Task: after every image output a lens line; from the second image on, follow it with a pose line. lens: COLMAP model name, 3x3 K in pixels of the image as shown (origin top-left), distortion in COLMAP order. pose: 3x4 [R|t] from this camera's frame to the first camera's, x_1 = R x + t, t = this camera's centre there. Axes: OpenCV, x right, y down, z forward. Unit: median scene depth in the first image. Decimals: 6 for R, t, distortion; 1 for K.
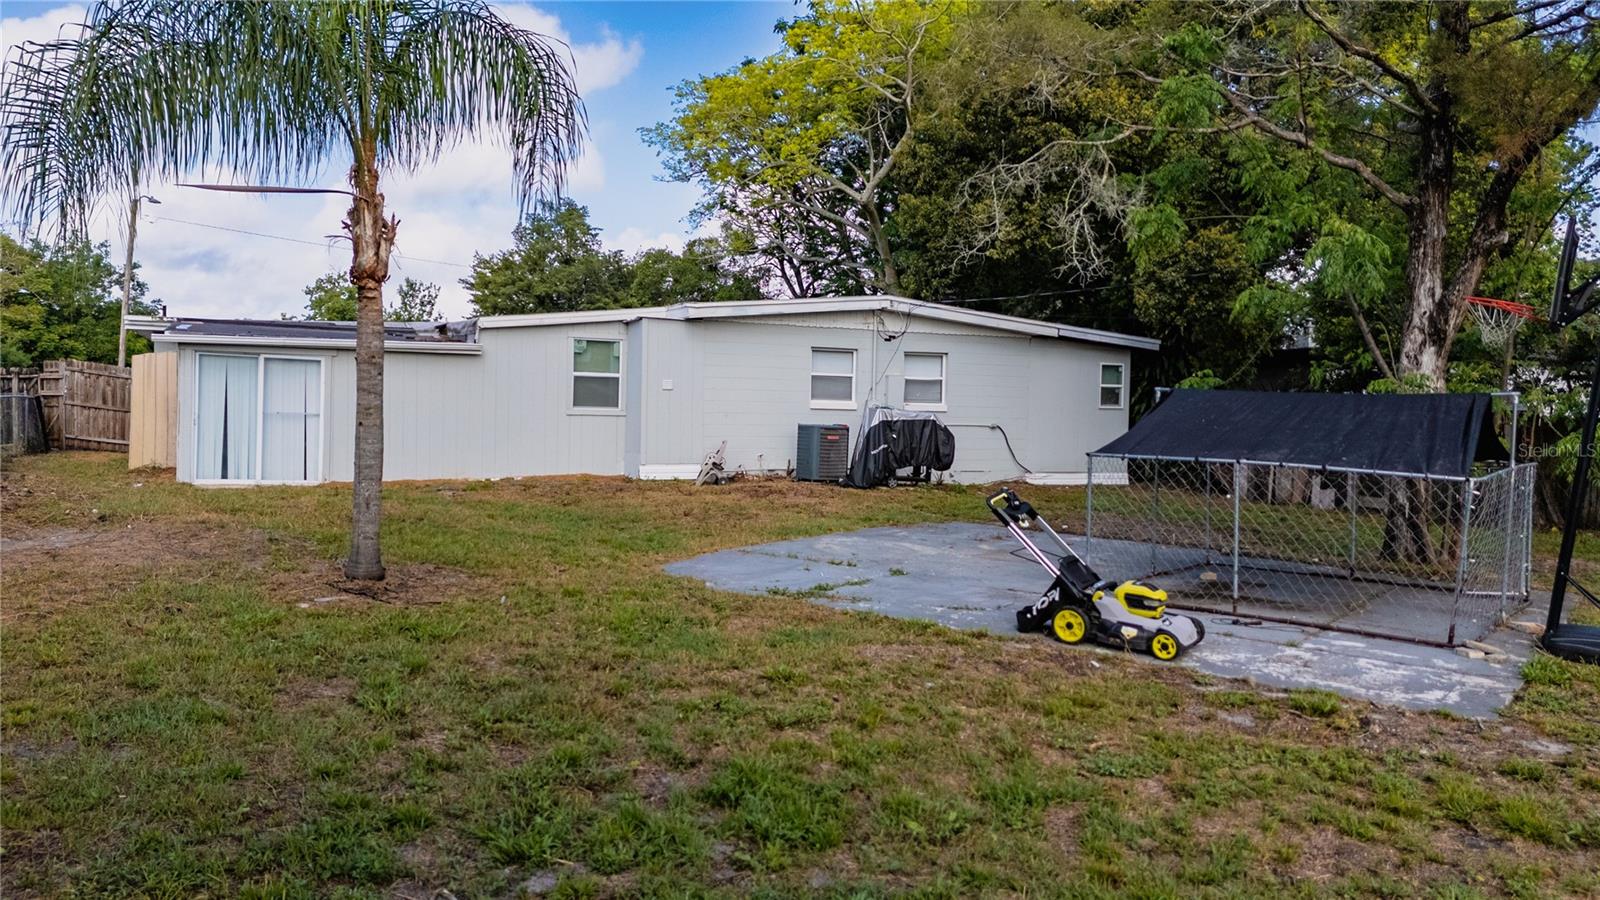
lens RADIAL K [[1173.9, 0, 800.0], [0, 1173.9, 450.0], [0, 0, 1]] dist [0.047179, -0.005501]
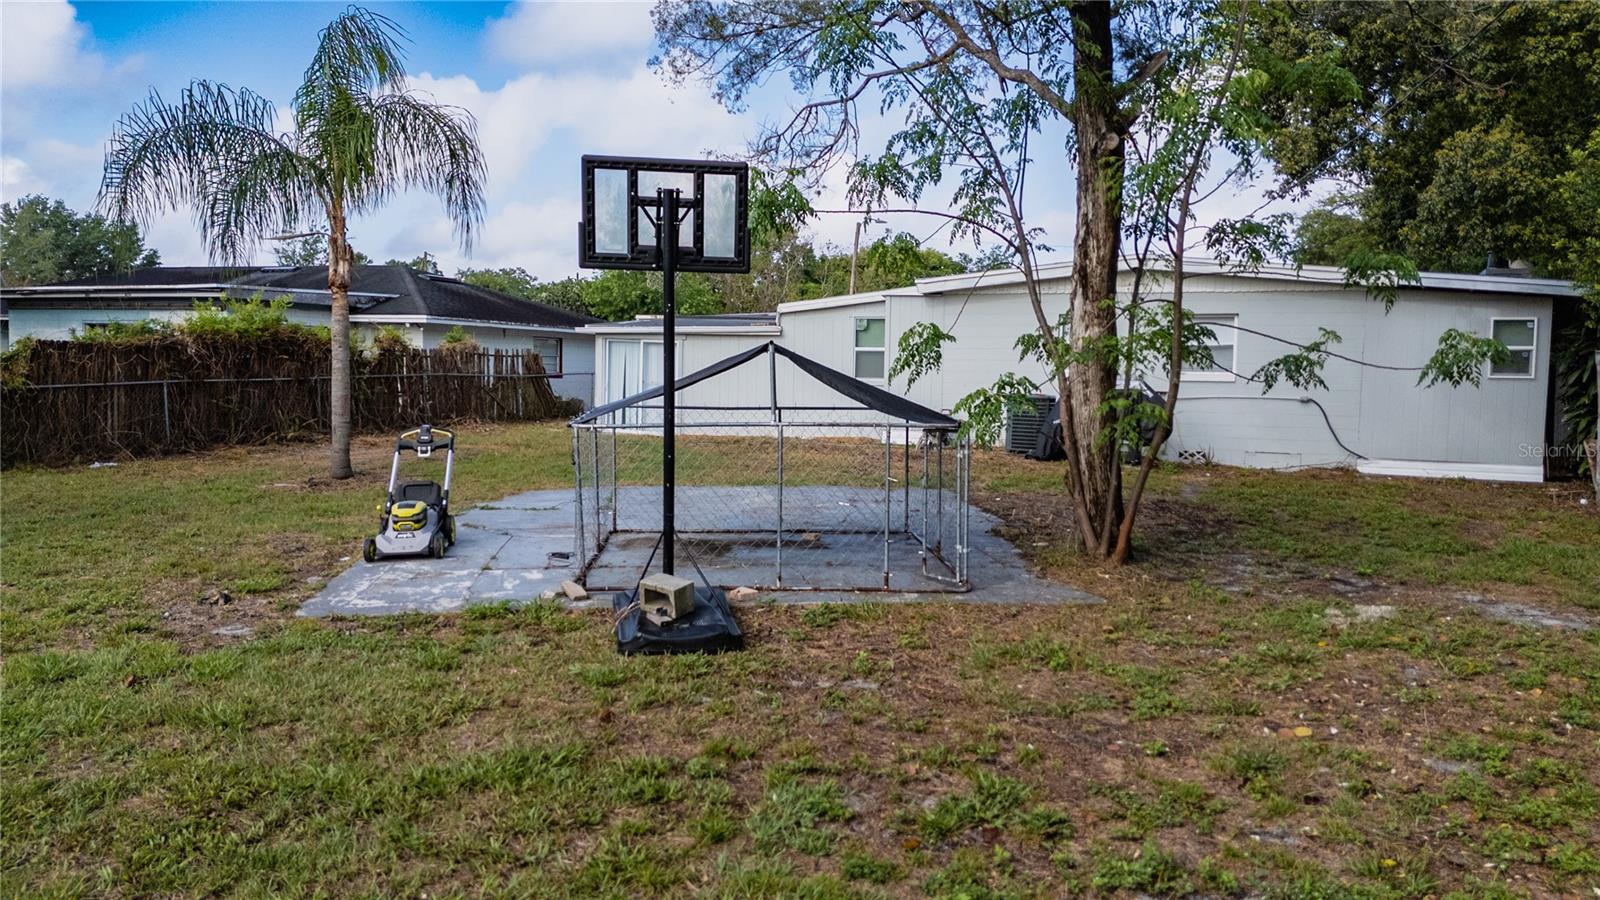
lens RADIAL K [[1173.9, 0, 800.0], [0, 1173.9, 450.0], [0, 0, 1]] dist [0.047179, -0.005501]
pose [[0.678846, 0.039698, -0.733207, 0.603379], [-0.031215, 0.999195, 0.025199, 0.005689], [0.733617, 0.005780, 0.679539, 0.191984]]
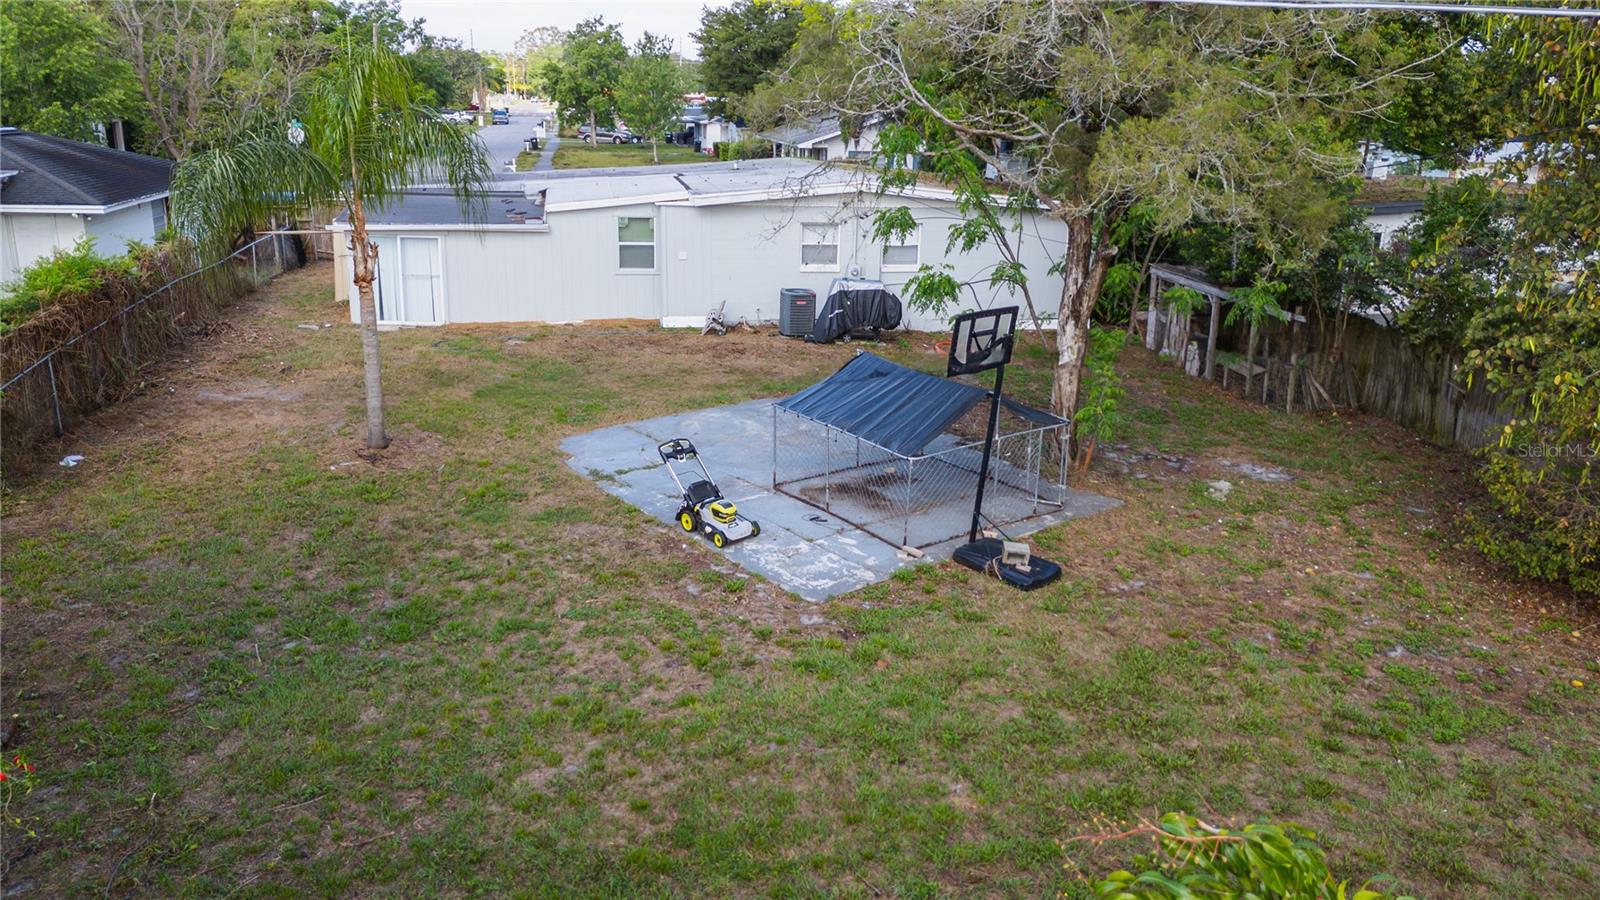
lens RADIAL K [[1173.9, 0, 800.0], [0, 1173.9, 450.0], [0, 0, 1]] dist [0.047179, -0.005501]
pose [[0.969500, 0.072352, -0.234167, 0.337720], [-0.013250, 0.969508, 0.244700, -0.167574], [0.244732, -0.234134, 0.940897, -0.263867]]
